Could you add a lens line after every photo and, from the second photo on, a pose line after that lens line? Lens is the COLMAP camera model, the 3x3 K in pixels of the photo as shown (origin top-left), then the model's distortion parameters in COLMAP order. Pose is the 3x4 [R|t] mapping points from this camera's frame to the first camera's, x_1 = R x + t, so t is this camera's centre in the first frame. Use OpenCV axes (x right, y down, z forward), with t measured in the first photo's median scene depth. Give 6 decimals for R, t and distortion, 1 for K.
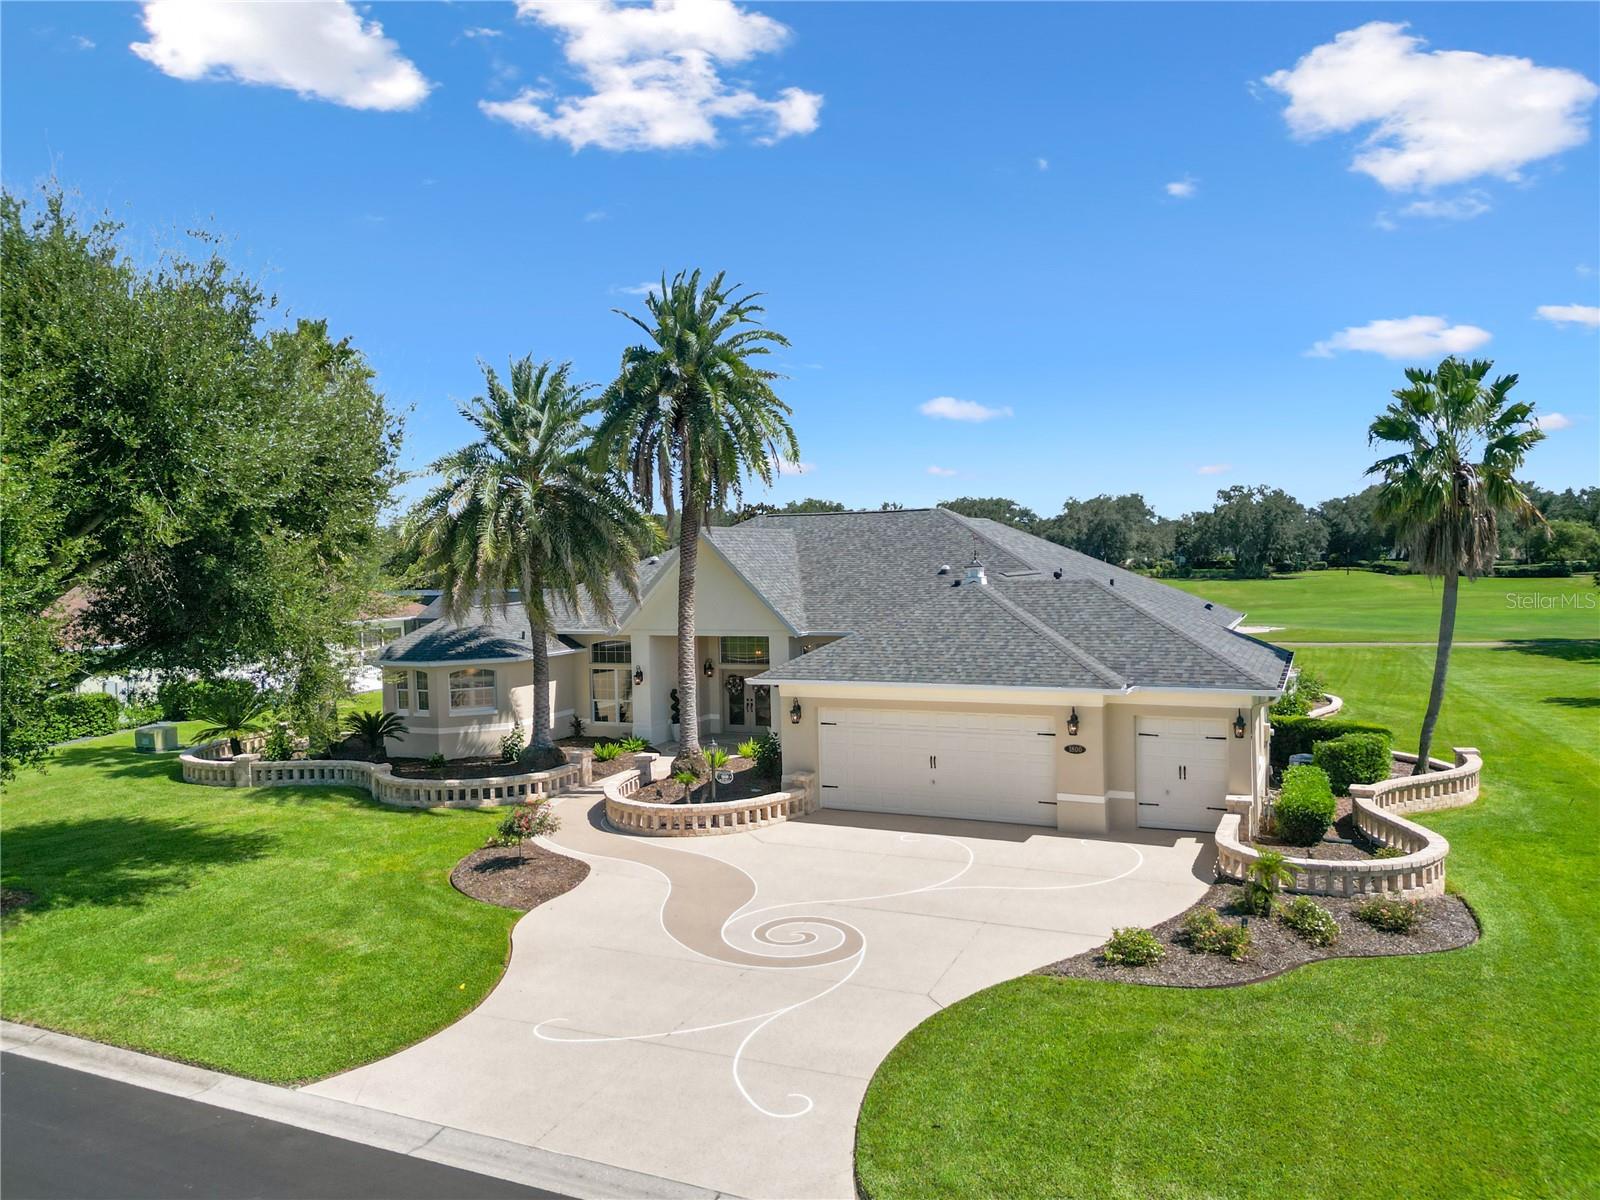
lens RADIAL K [[1129.7, 0, 803.3], [0, 1129.7, 596.7], [0, 0, 1]] dist [0.023735, -0.001783]
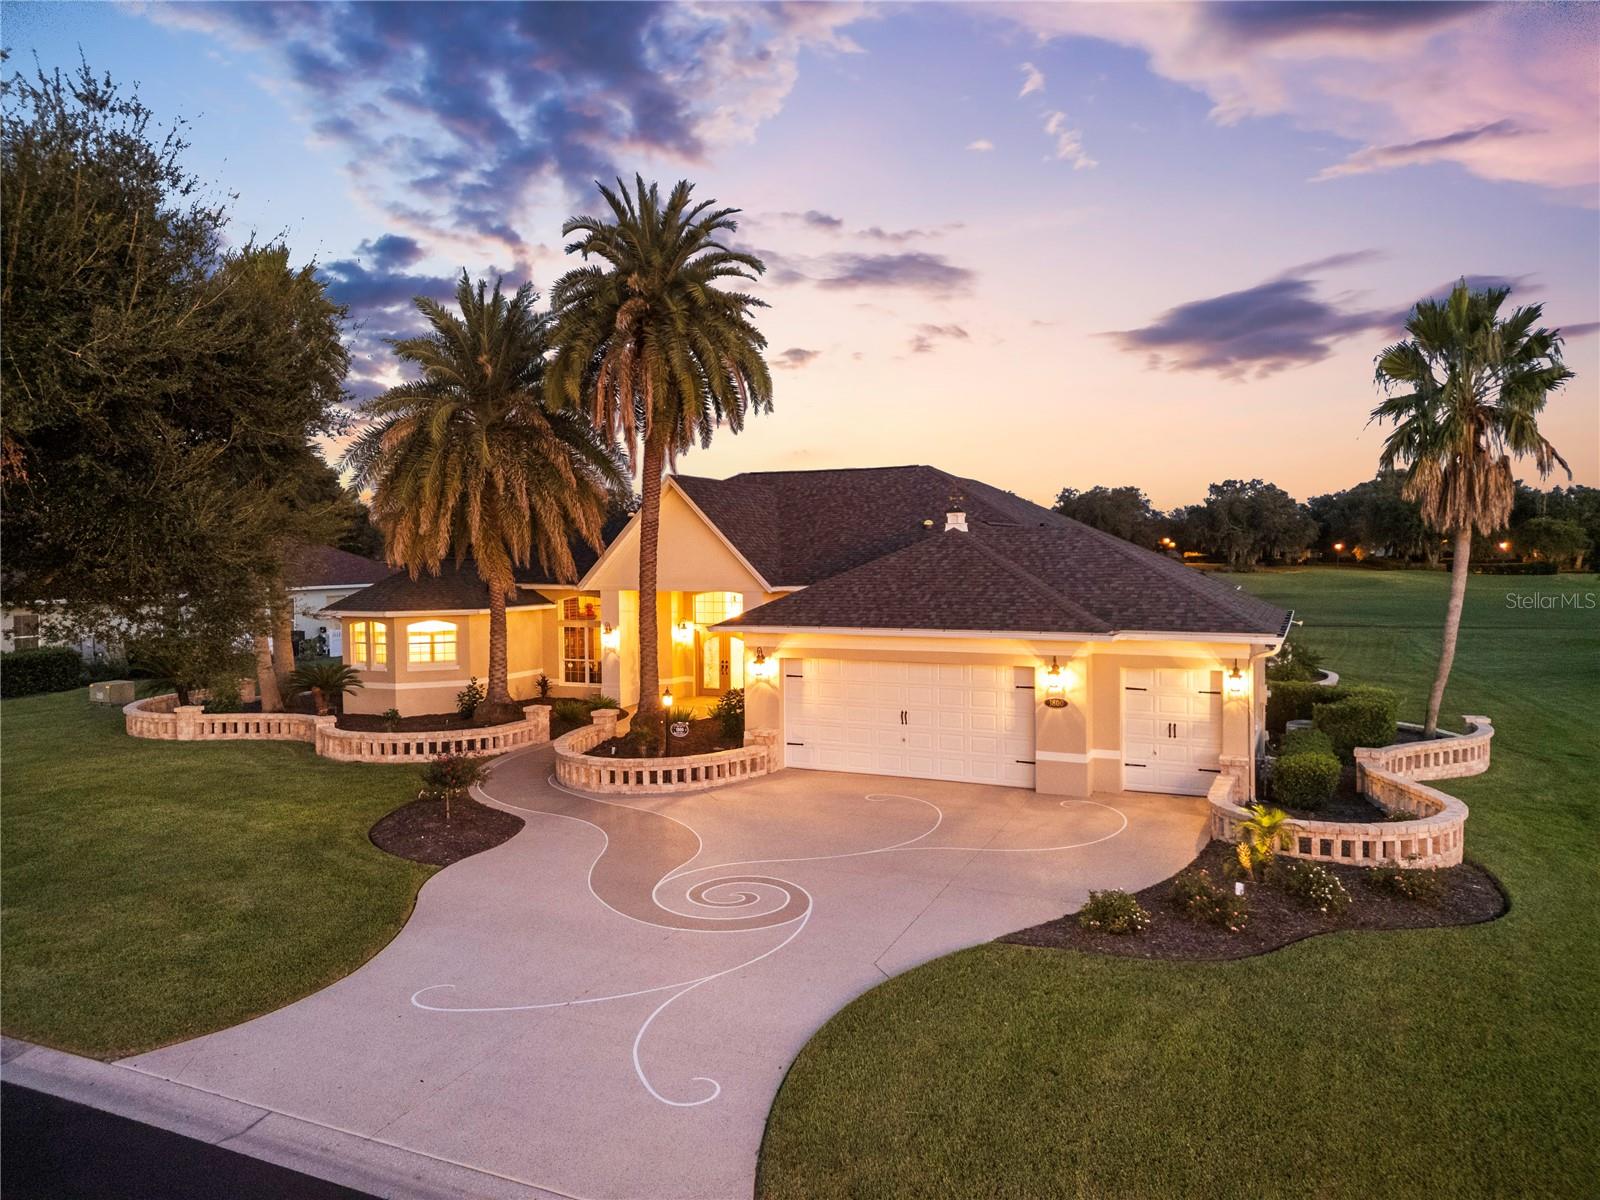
lens RADIAL K [[1103.6, 0, 818.6], [0, 1103.6, 567.4], [0, 0, 1]] dist [0.037153, -0.019929]
pose [[0.999661, 0.023085, 0.012013, 0.033255], [-0.022885, 0.999601, -0.016530, 0.042907], [-0.012390, 0.016249, 0.999791, 0.100532]]
